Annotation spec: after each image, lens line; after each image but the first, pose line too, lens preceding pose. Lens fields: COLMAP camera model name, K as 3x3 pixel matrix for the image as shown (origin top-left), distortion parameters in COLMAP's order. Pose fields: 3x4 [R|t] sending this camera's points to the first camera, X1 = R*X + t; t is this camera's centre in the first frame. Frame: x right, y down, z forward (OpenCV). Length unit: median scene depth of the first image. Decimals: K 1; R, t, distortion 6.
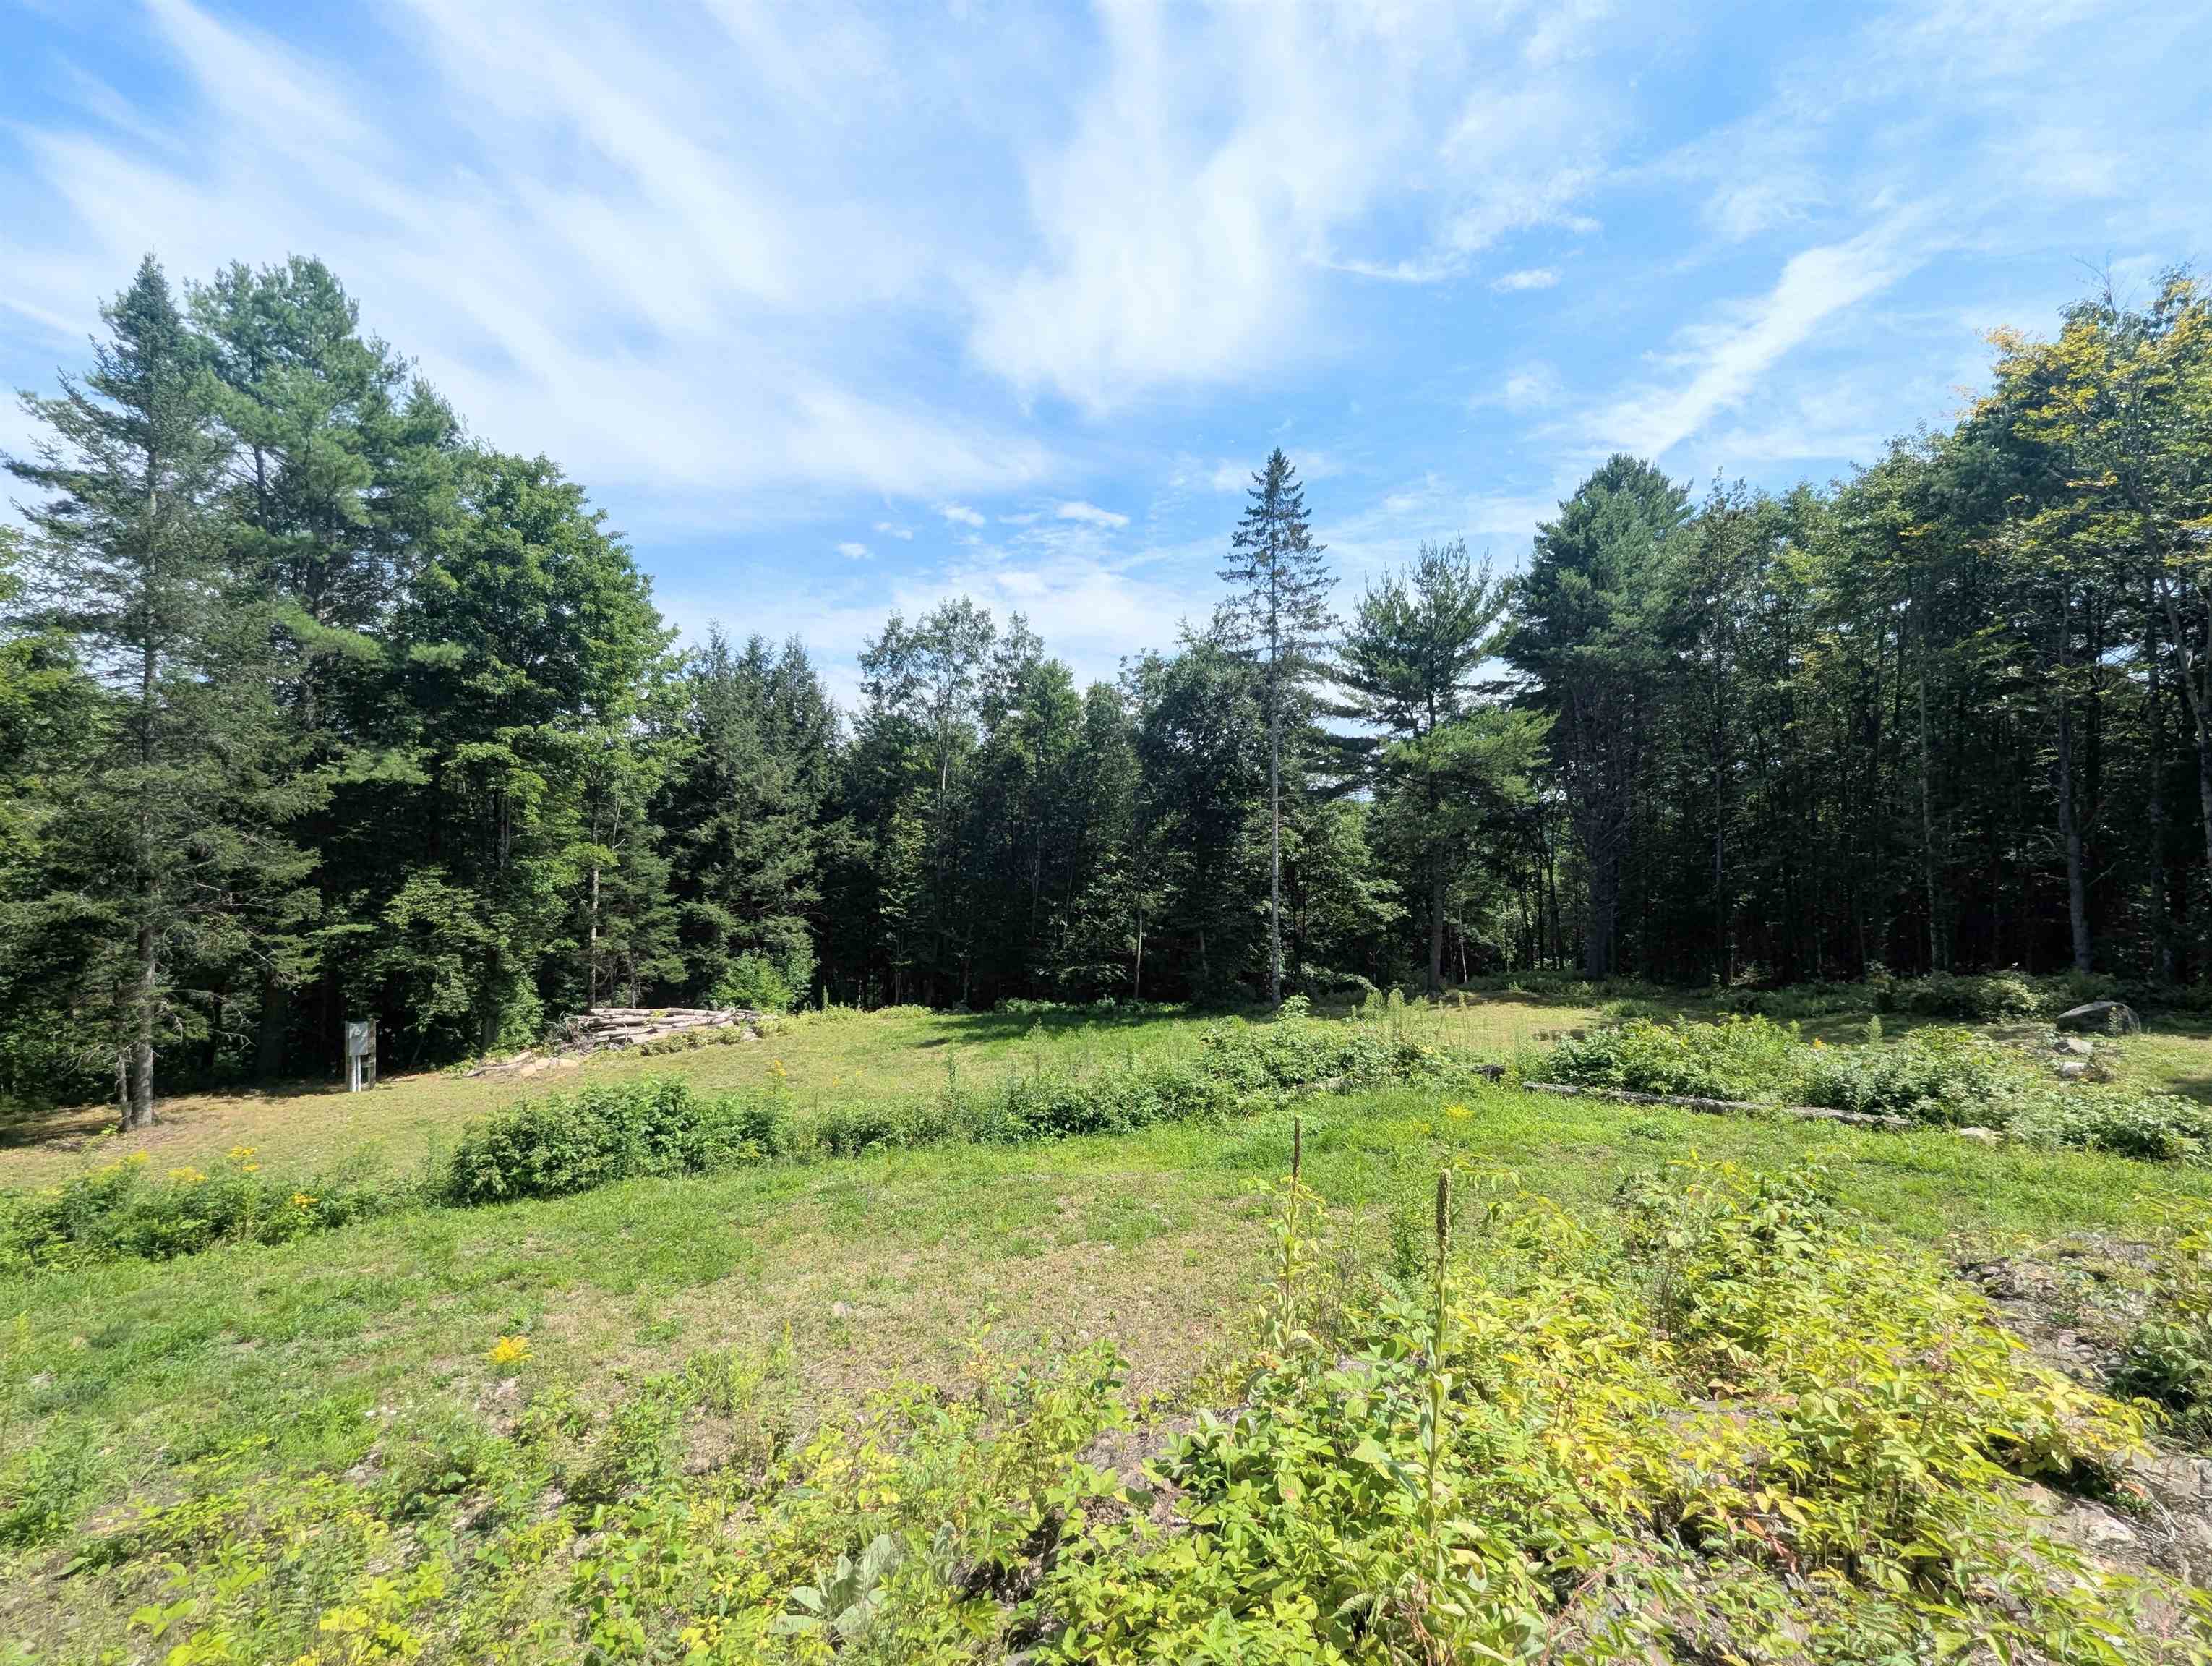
lens RADIAL K [[921.6, 0, 1119.0], [0, 921.6, 840.9], [0, 0, 1]] dist [0.002034, -0.001755]
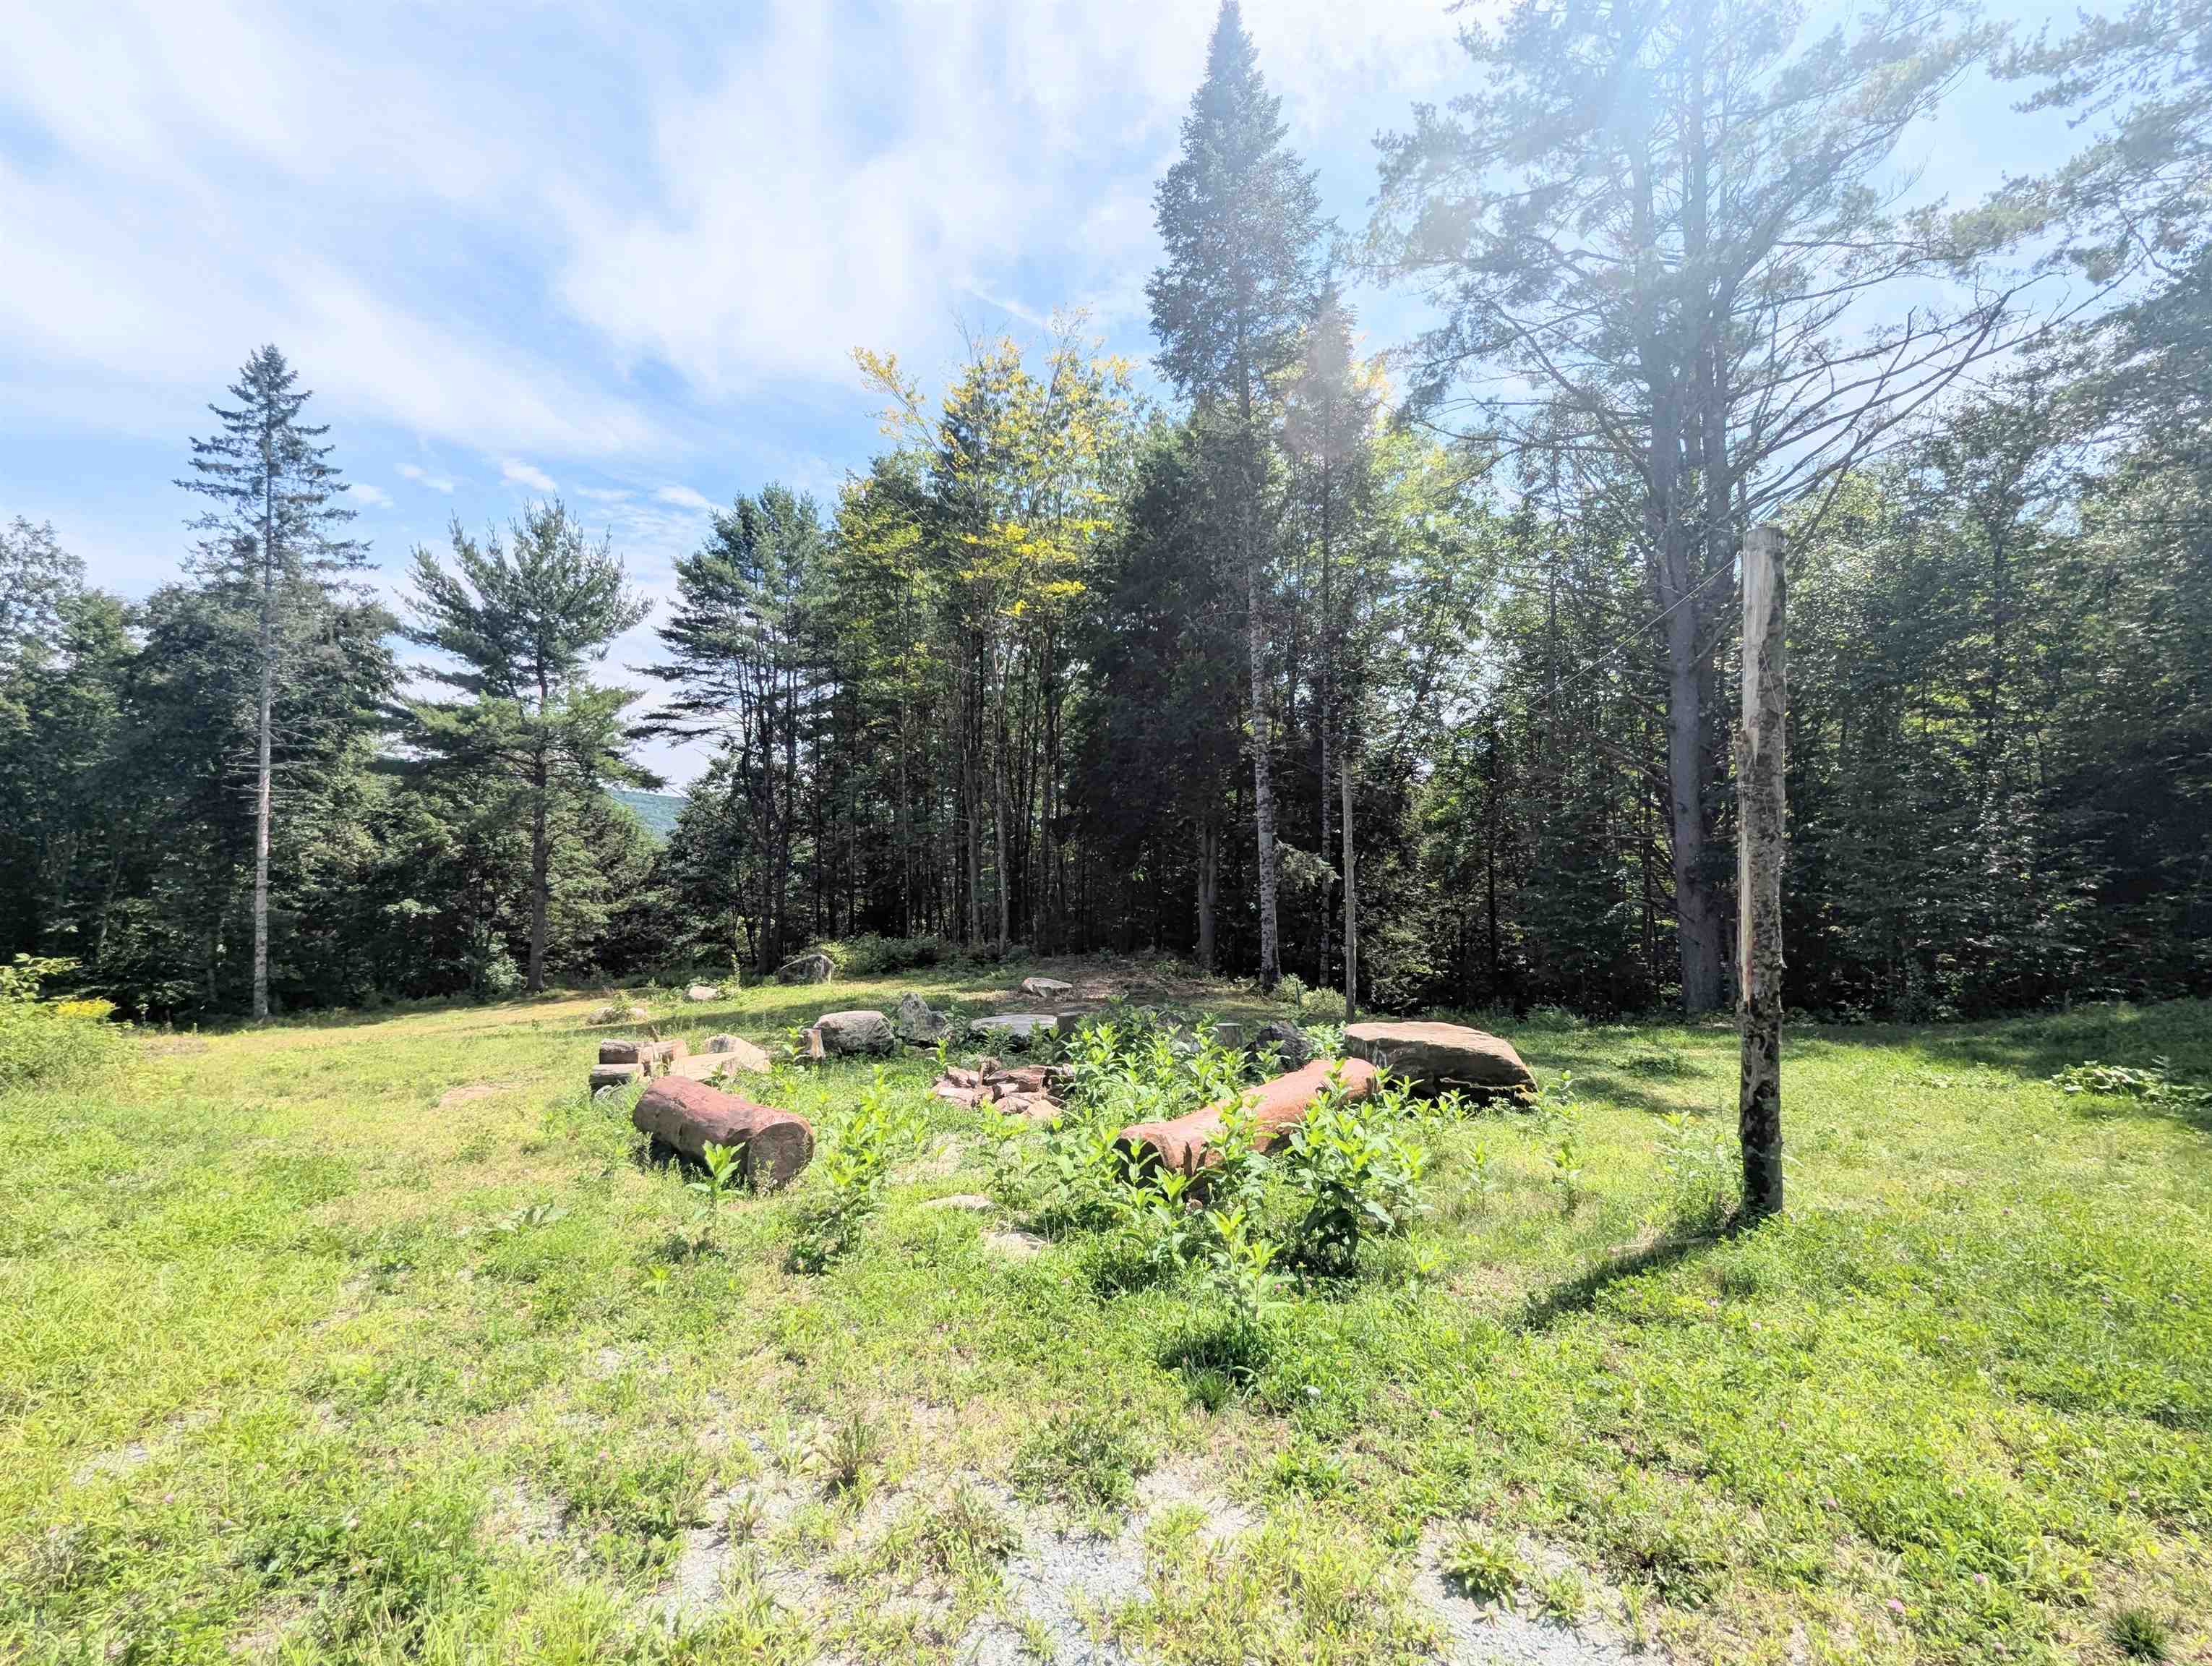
lens RADIAL K [[921.6, 0, 1108.5], [0, 921.6, 854.8], [0, 0, 1]] dist [0.002034, -0.001755]
pose [[0.909212, 0.020138, 0.415846, 0.663078], [-0.014767, 0.999761, -0.016128, 0.043607], [-0.416071, 0.008522, 0.909292, -0.077371]]
